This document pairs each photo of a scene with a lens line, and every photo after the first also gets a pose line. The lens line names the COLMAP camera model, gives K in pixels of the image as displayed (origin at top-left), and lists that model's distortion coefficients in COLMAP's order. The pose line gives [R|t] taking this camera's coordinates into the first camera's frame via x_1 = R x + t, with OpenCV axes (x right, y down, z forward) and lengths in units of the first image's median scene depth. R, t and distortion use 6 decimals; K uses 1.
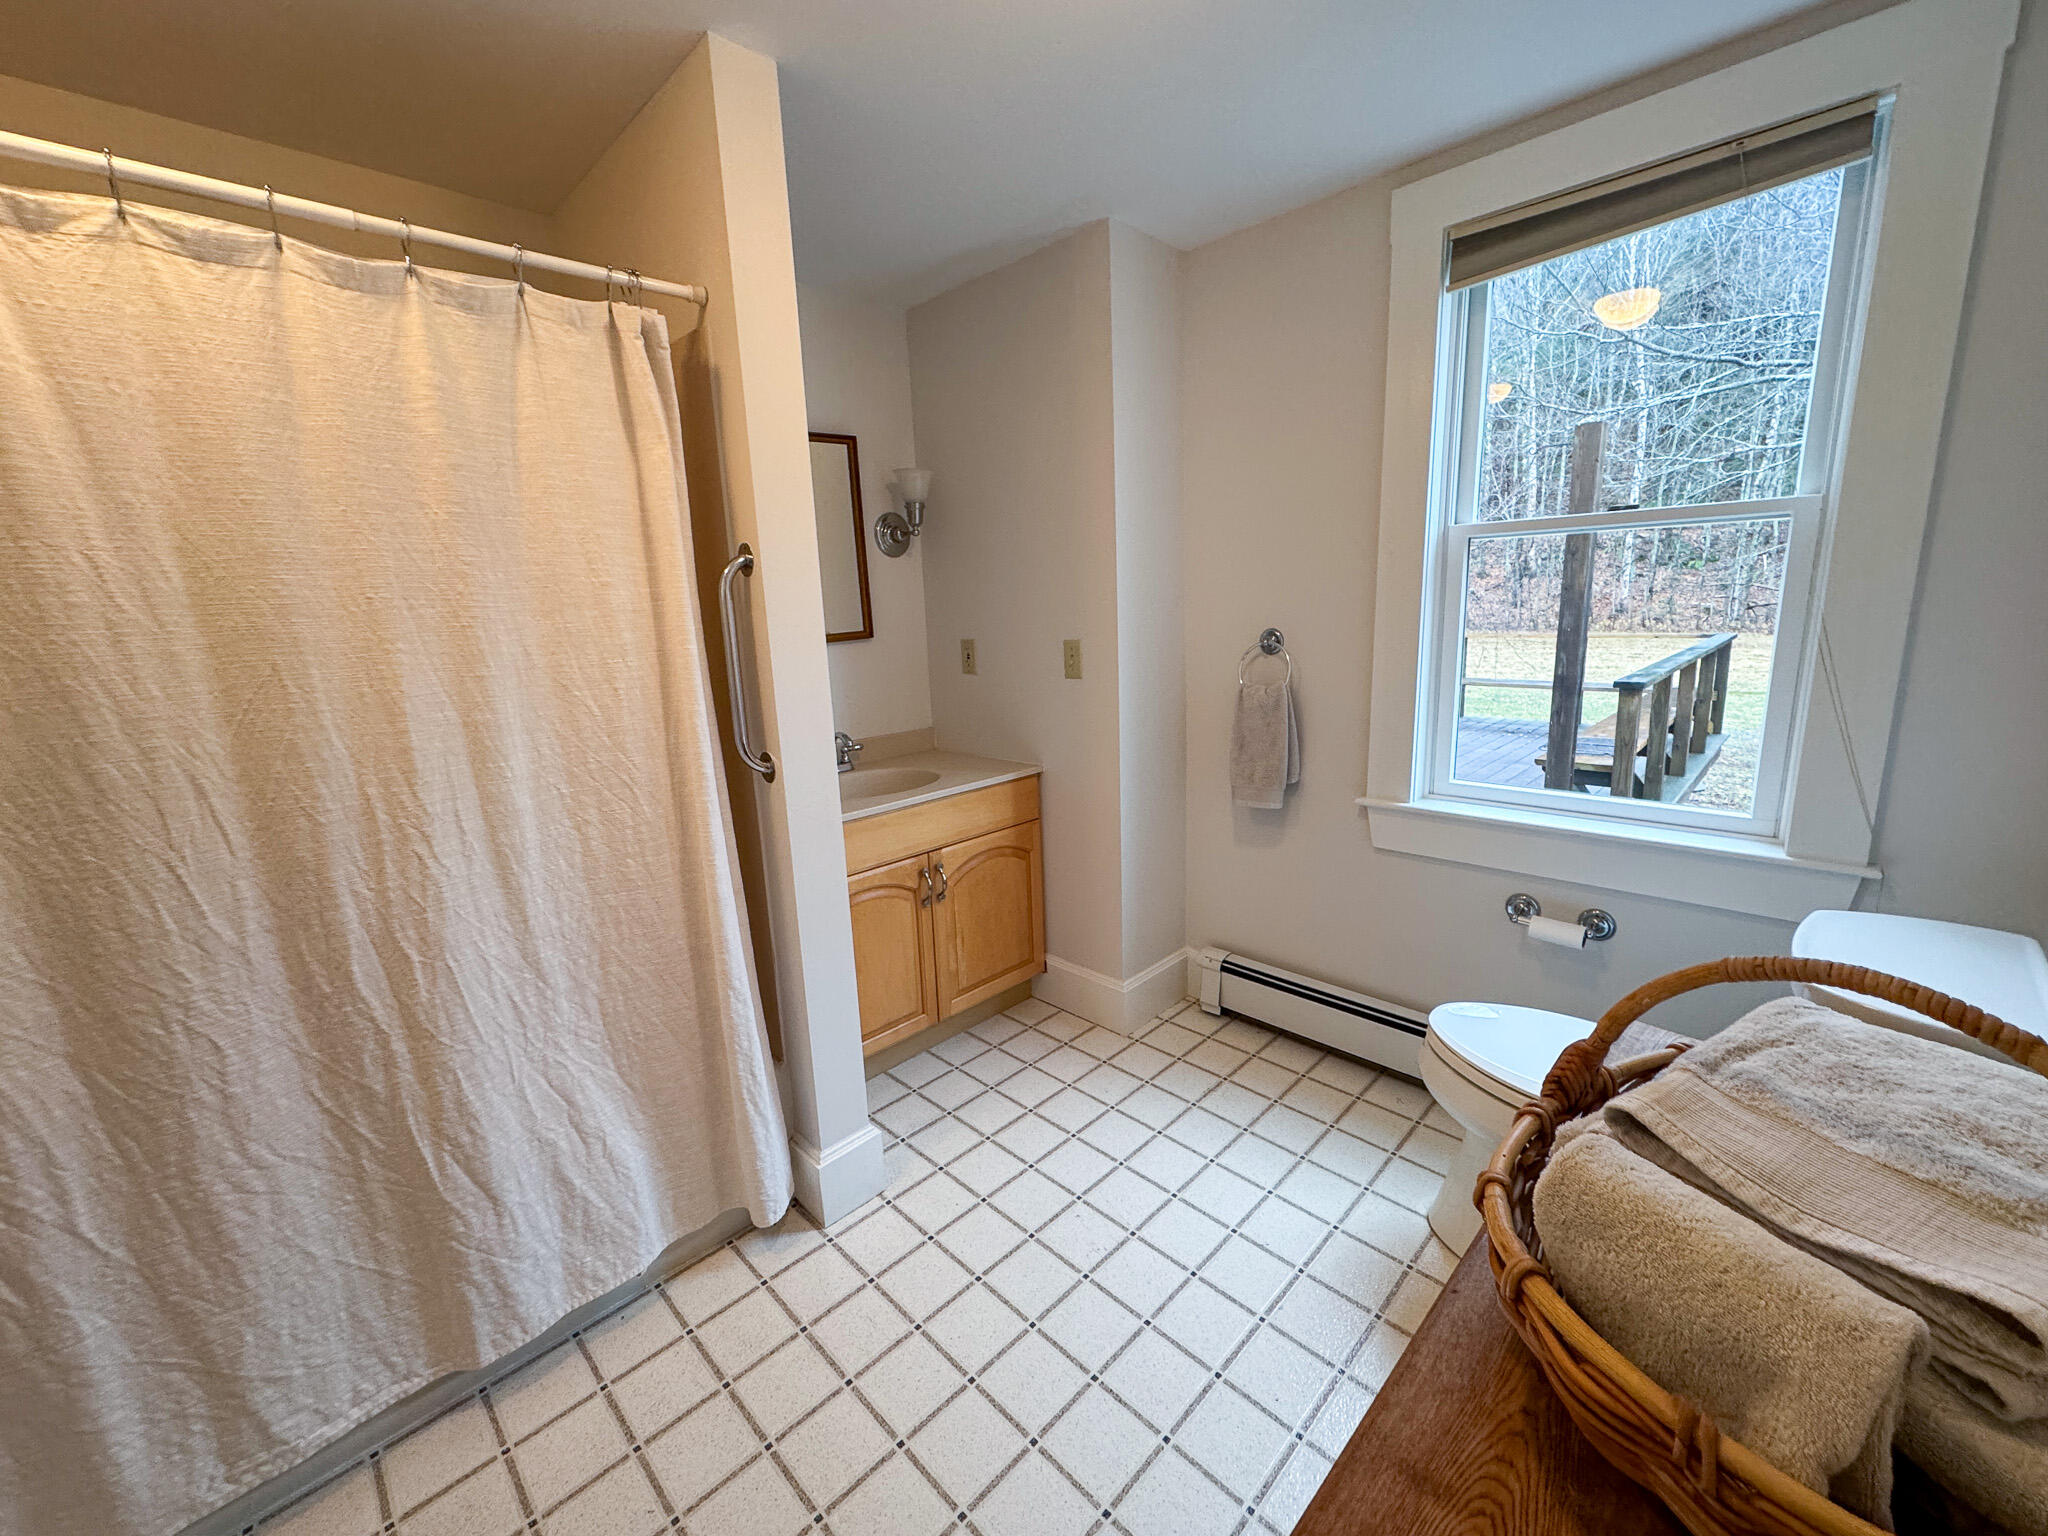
lens RADIAL K [[814.2, 0, 1024.0], [0, 814.2, 762.2], [0, 0, 1]] dist [-0.000821, -0.000024]
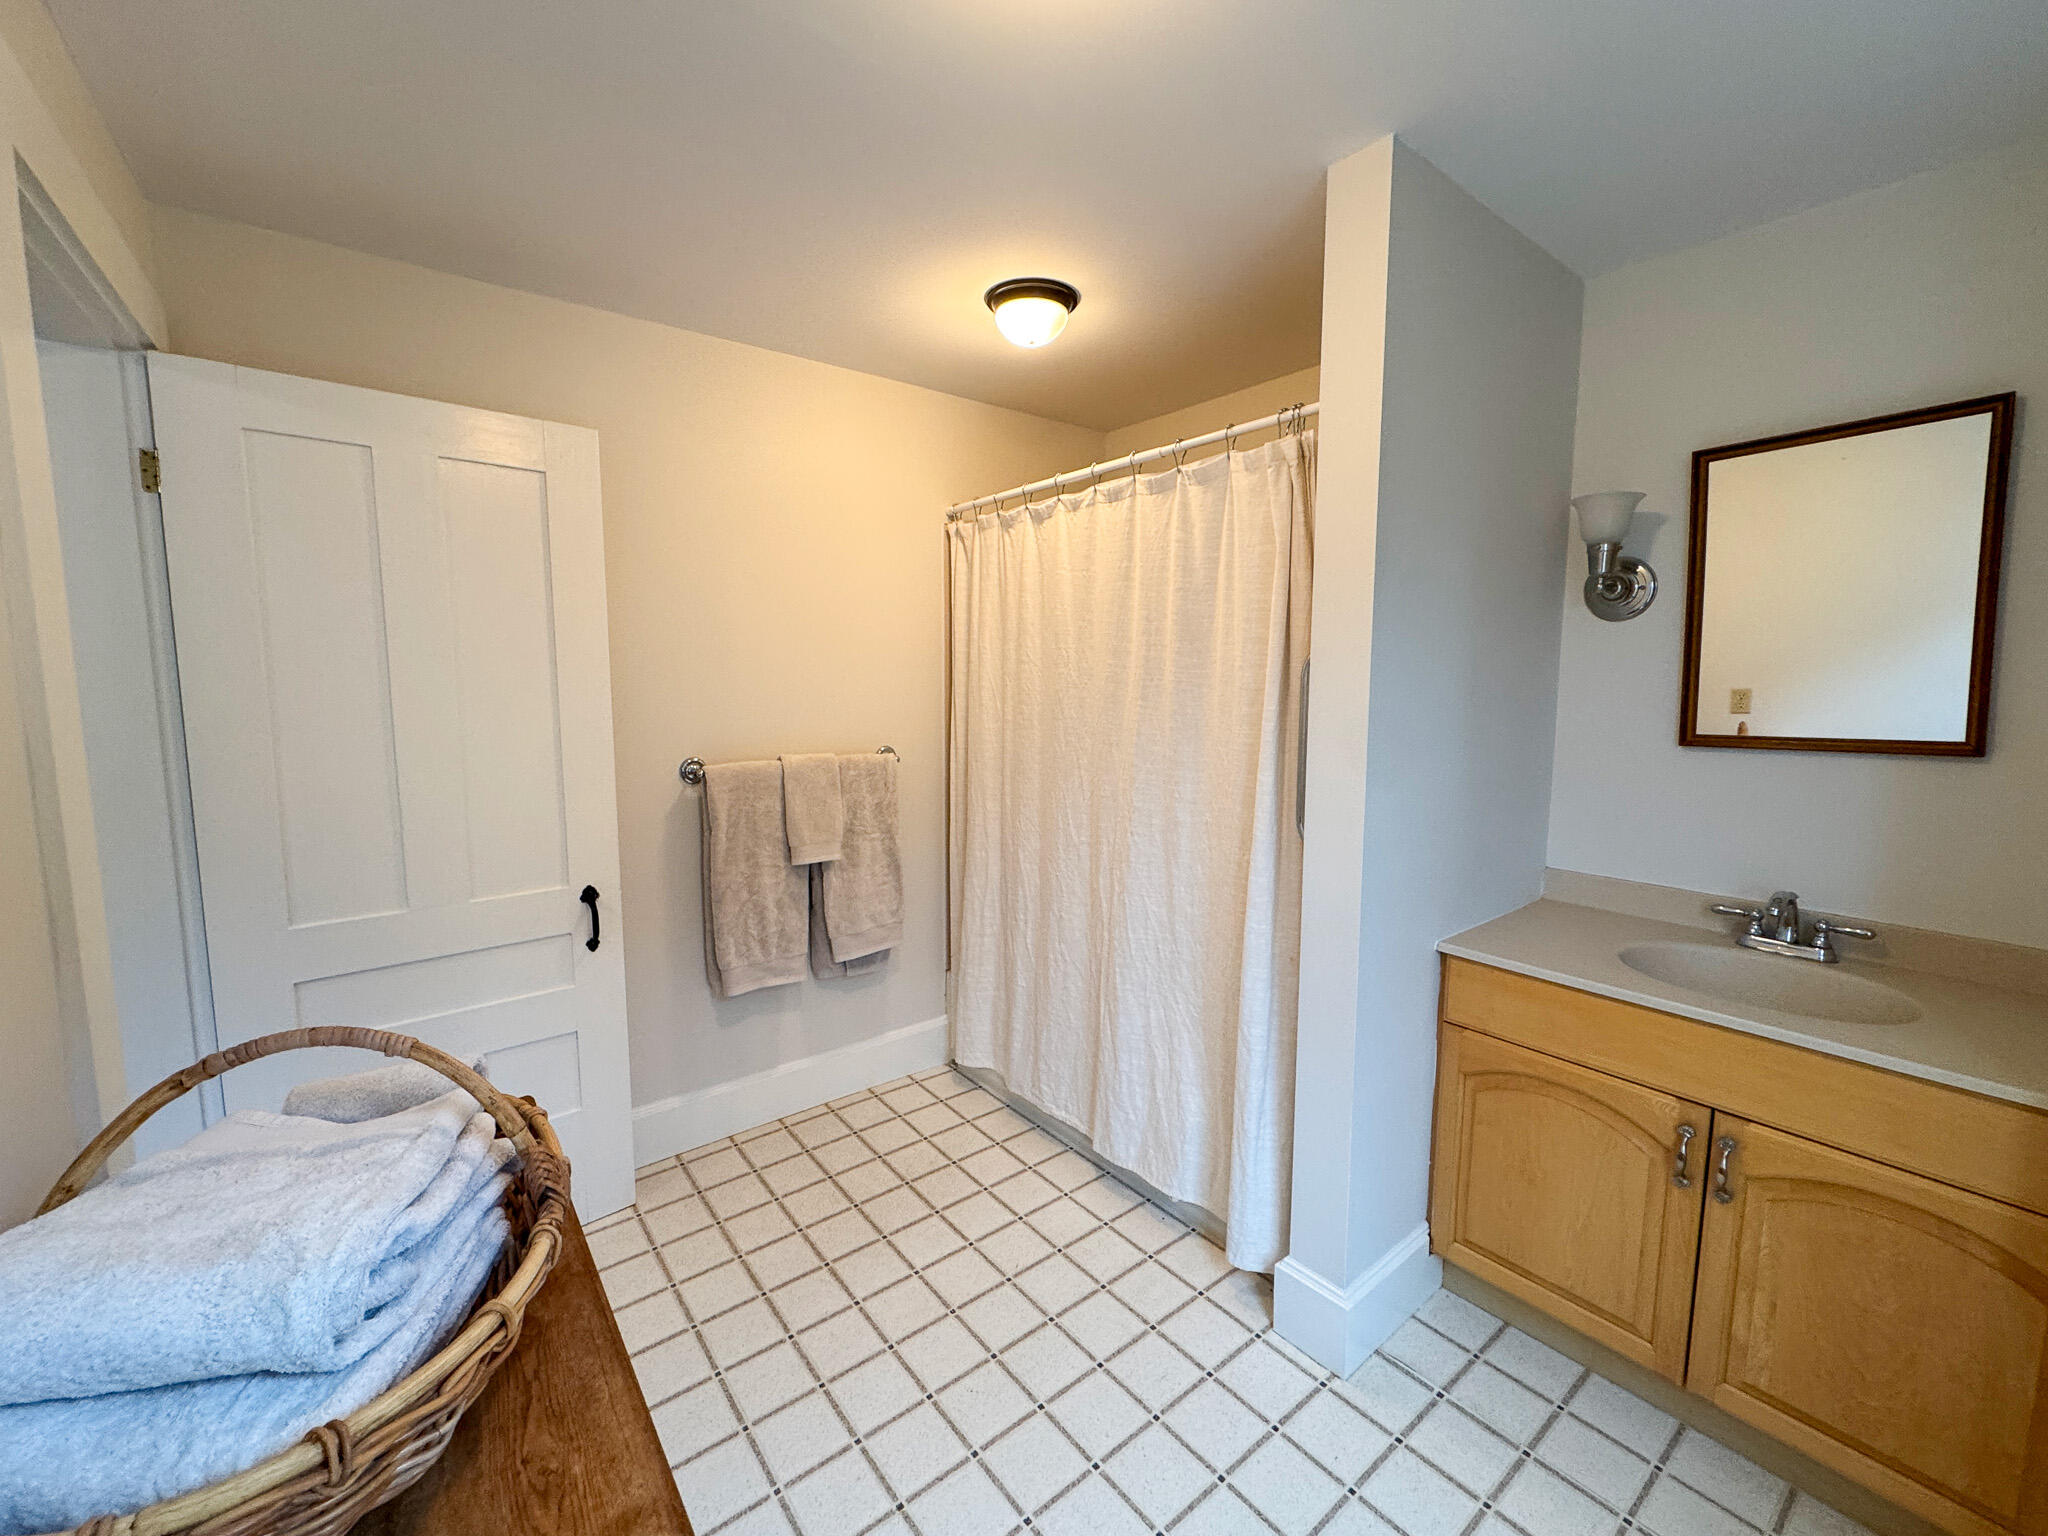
lens RADIAL K [[837.1, 0, 1025.7], [0, 837.1, 768.0], [0, 0, 1]] dist [-0.002400, 0.000126]
pose [[-0.108515, 0.151237, -0.982523, 0.841858], [-0.195060, 0.965907, 0.170223, -0.230249], [0.974770, 0.210123, -0.075315, 0.832130]]
